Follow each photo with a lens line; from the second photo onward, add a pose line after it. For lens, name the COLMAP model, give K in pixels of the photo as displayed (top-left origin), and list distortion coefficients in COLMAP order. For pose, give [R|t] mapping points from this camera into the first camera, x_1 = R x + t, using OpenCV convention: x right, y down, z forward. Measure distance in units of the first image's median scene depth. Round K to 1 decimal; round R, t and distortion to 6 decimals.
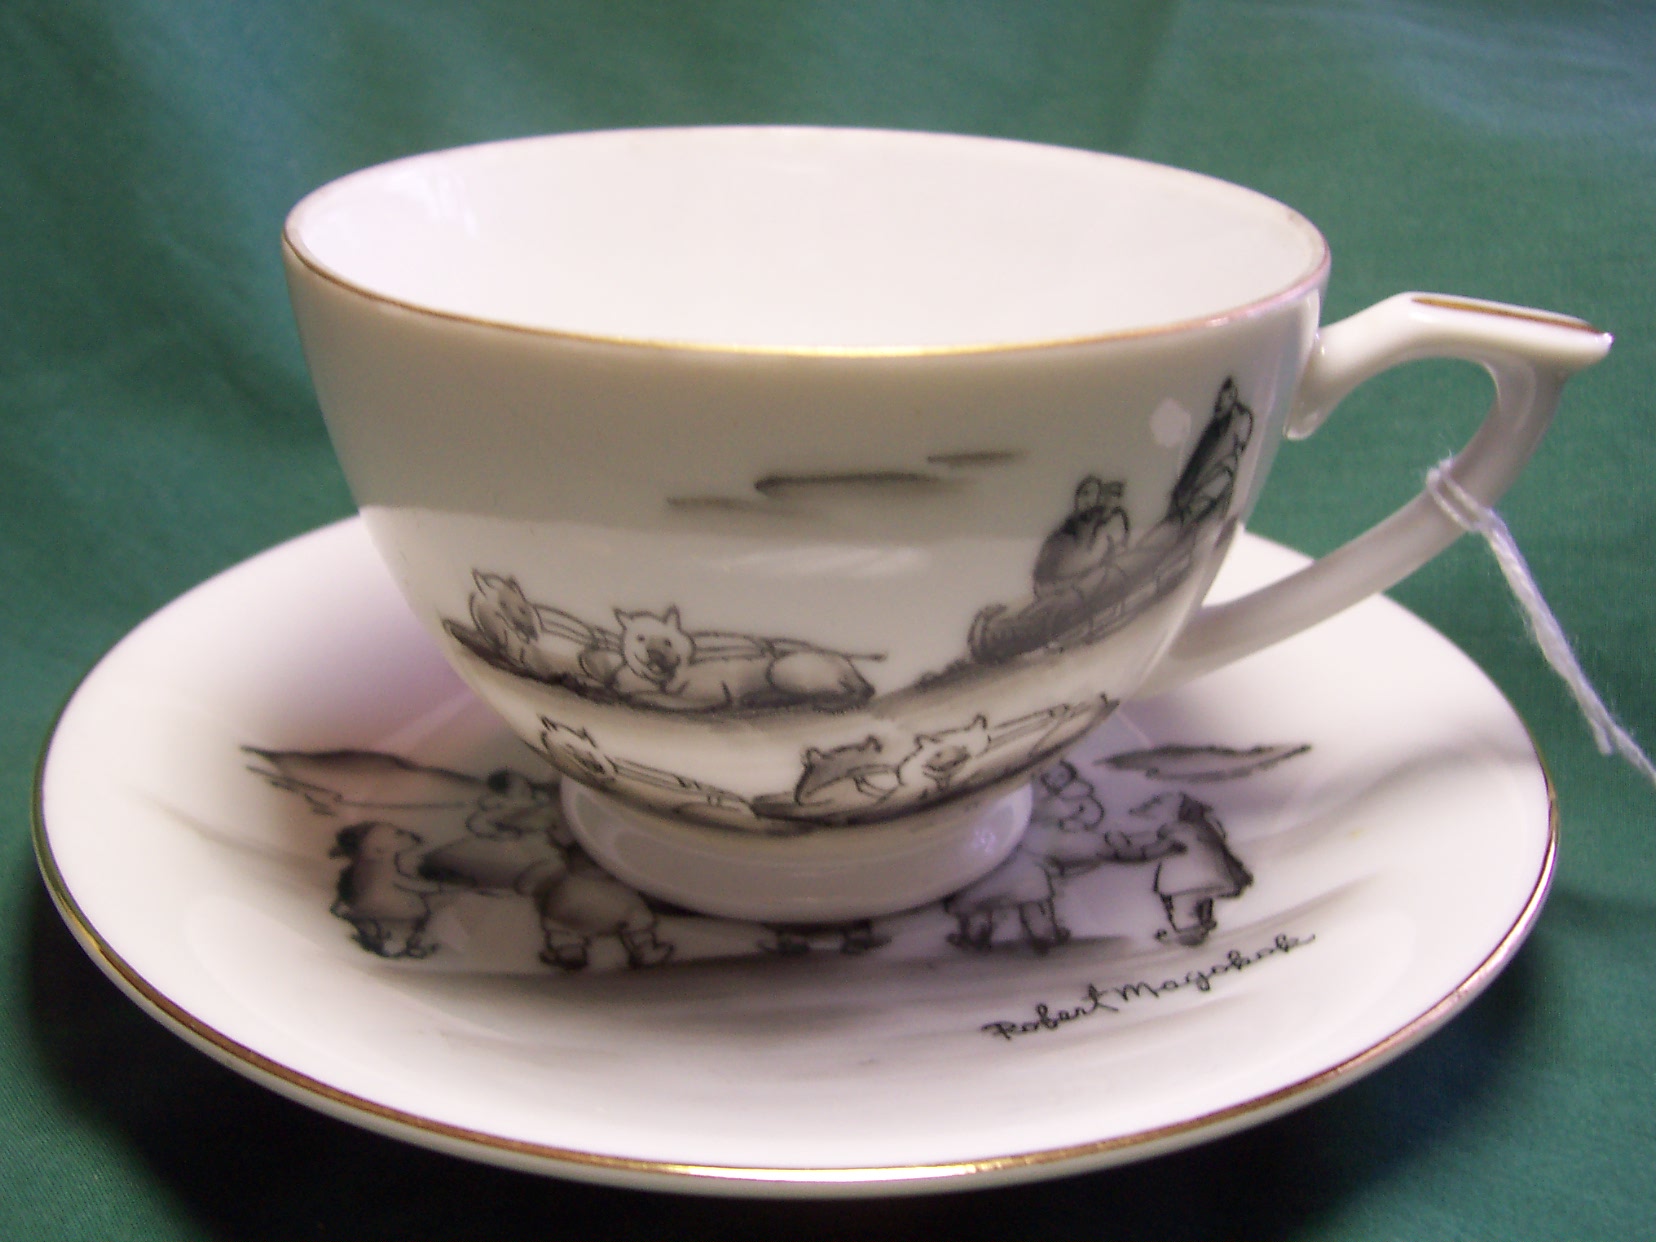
lens RADIAL K [[1827.0, 0, 828.0], [0, 1827.0, 621.0], [0, 0, 1]] dist [-0.169658, 0.036492]
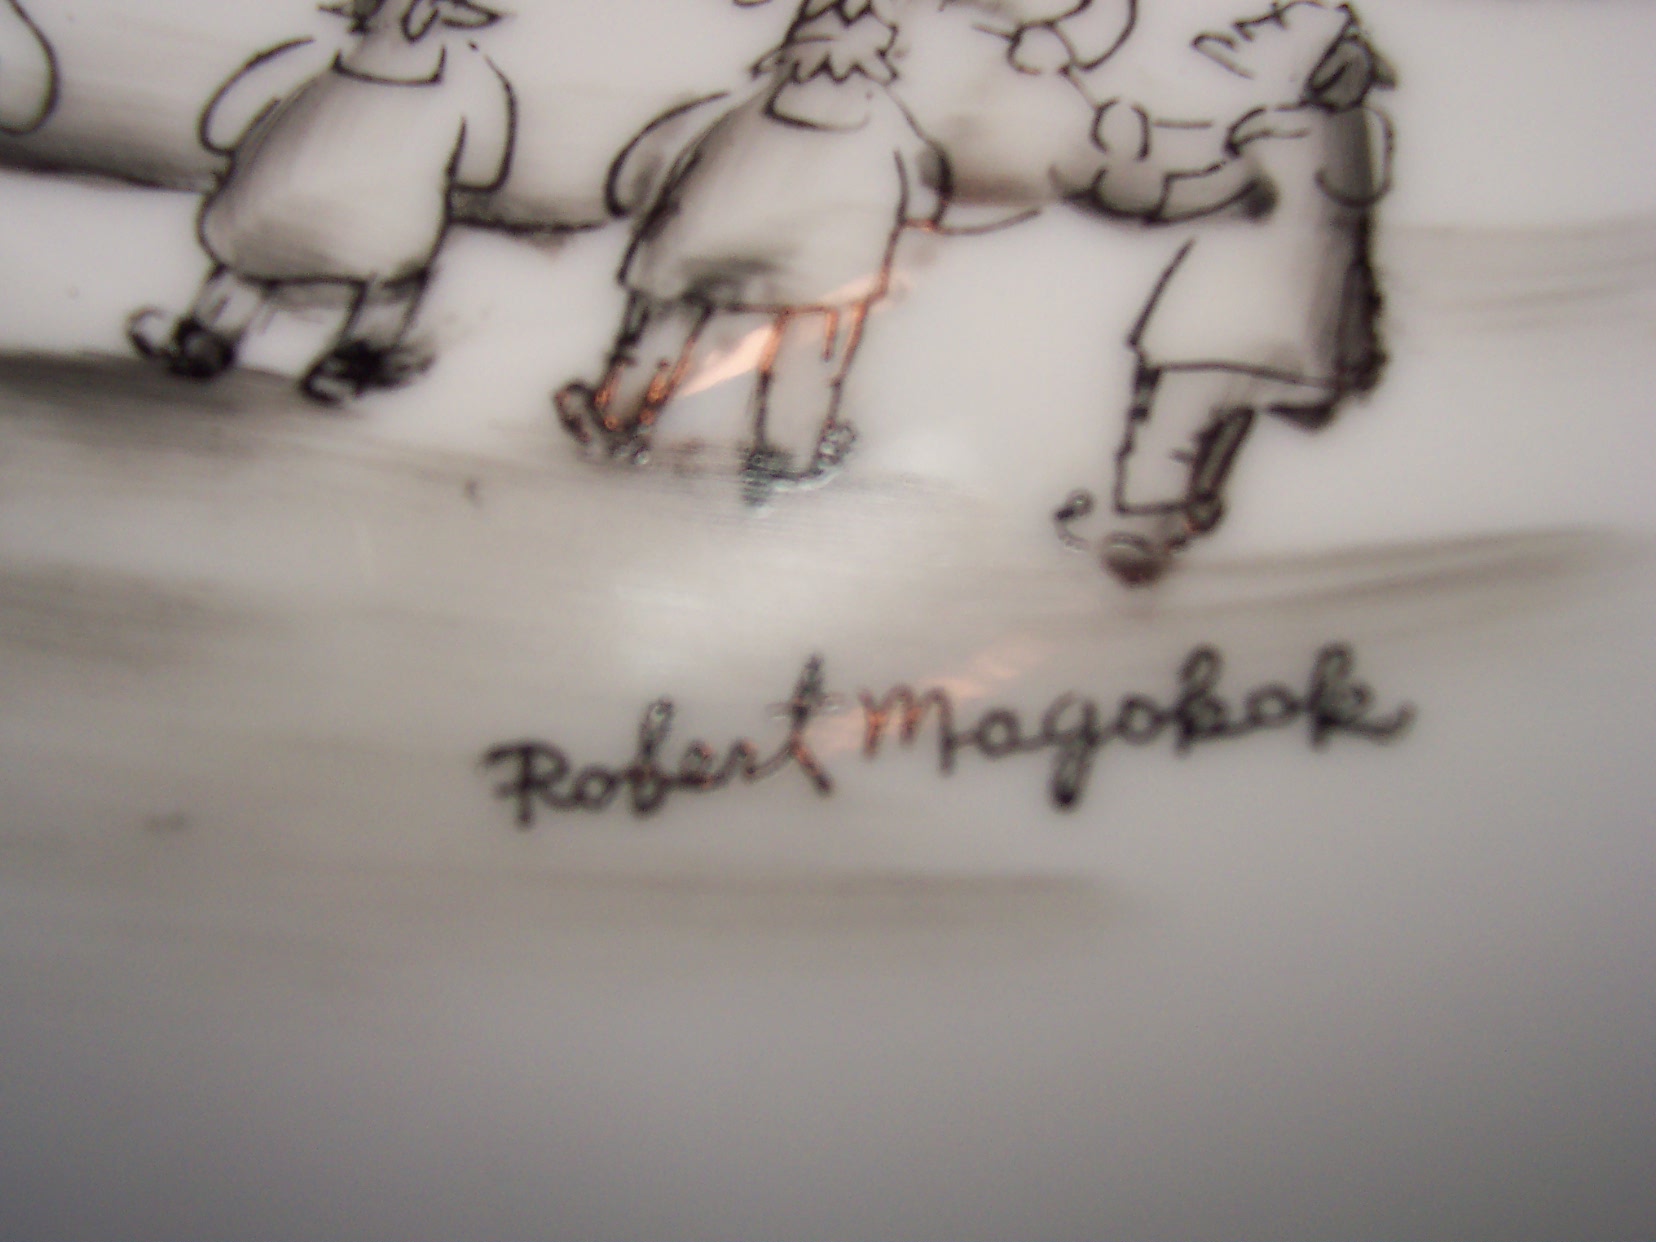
lens RADIAL K [[1827.0, 0, 828.0], [0, 1827.0, 621.0], [0, 0, 1]] dist [-0.169658, 0.036492]
pose [[0.966328, 0.247078, -0.071848, 0.152526], [-0.125503, 0.696335, 0.706659, -0.080666], [0.224630, -0.673847, 0.703897, 0.629929]]
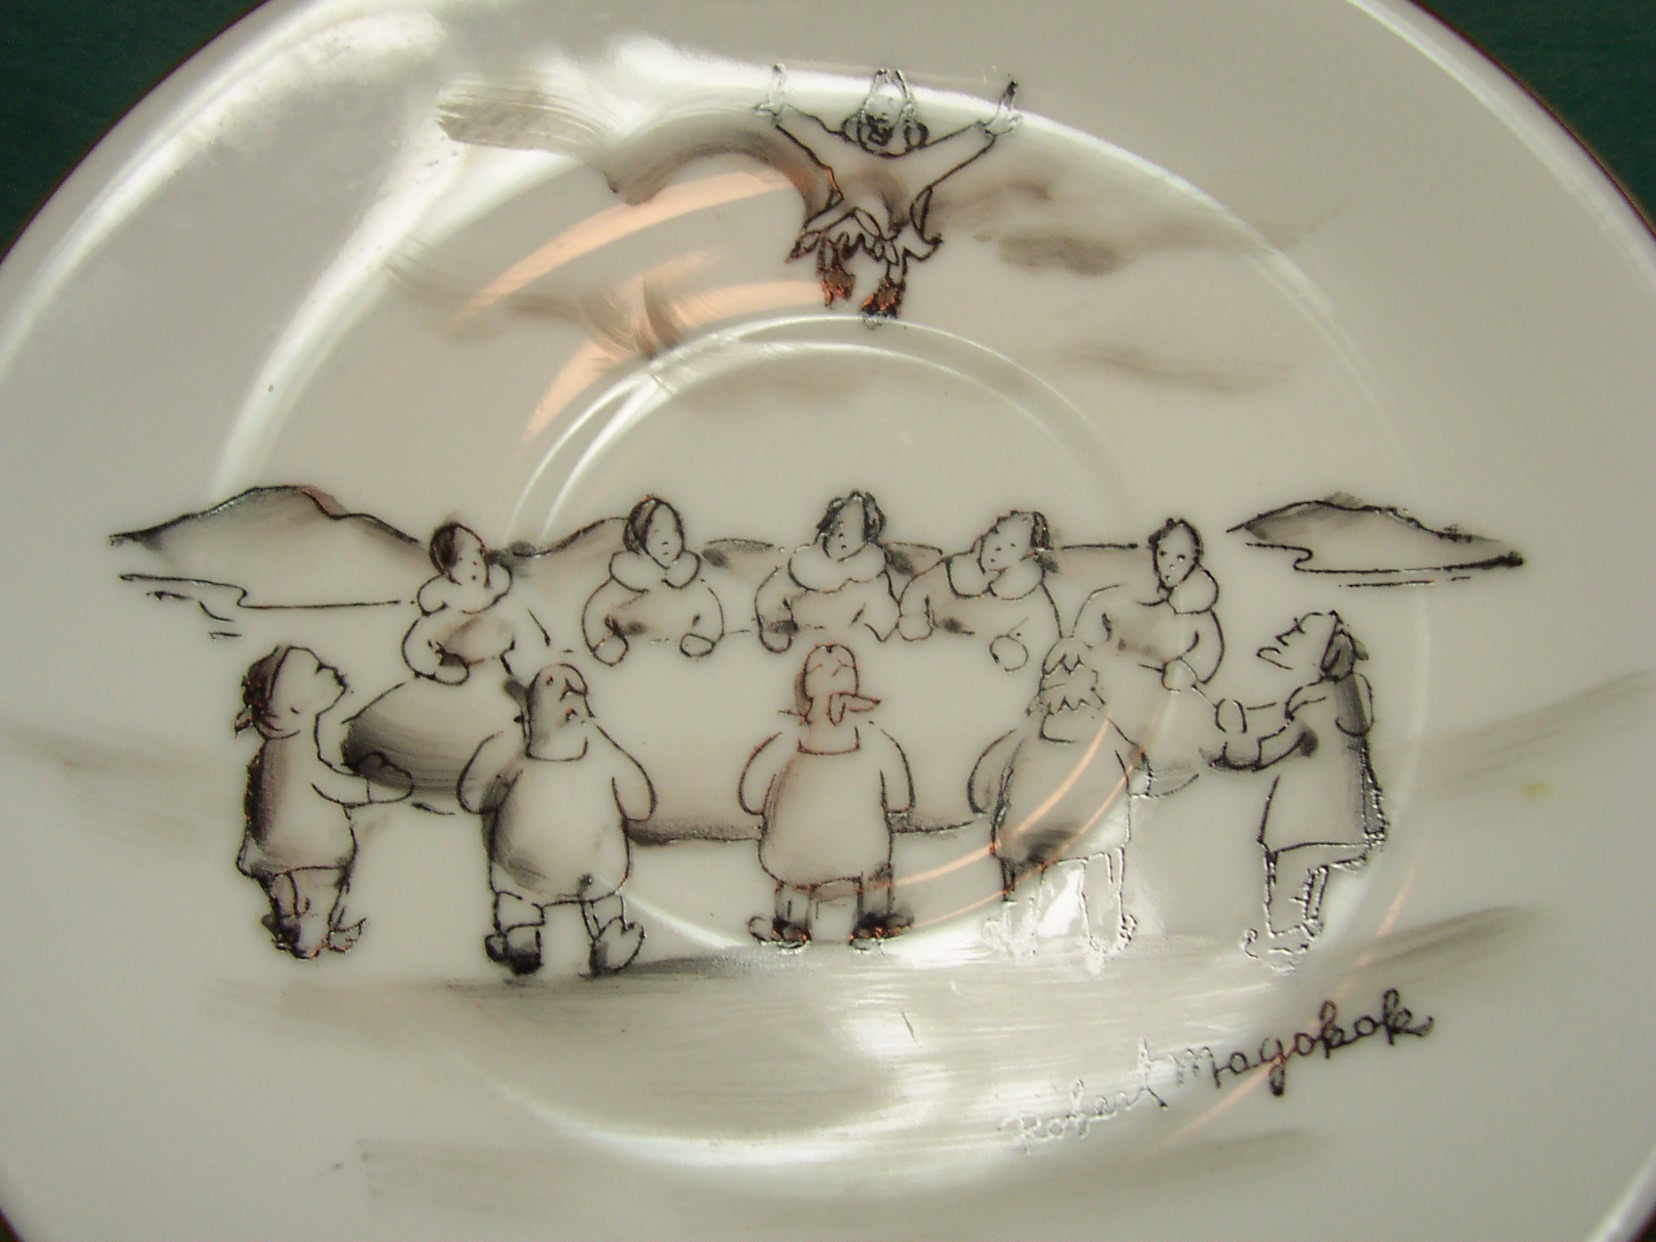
lens RADIAL K [[1827.0, 0, 828.0], [0, 1827.0, 621.0], [0, 0, 1]] dist [-0.169658, 0.036492]
pose [[0.994658, 0.065163, -0.080062, 0.048482], [0.004969, 0.744460, 0.667648, -0.426633], [0.103109, -0.664479, 0.740159, 0.443575]]
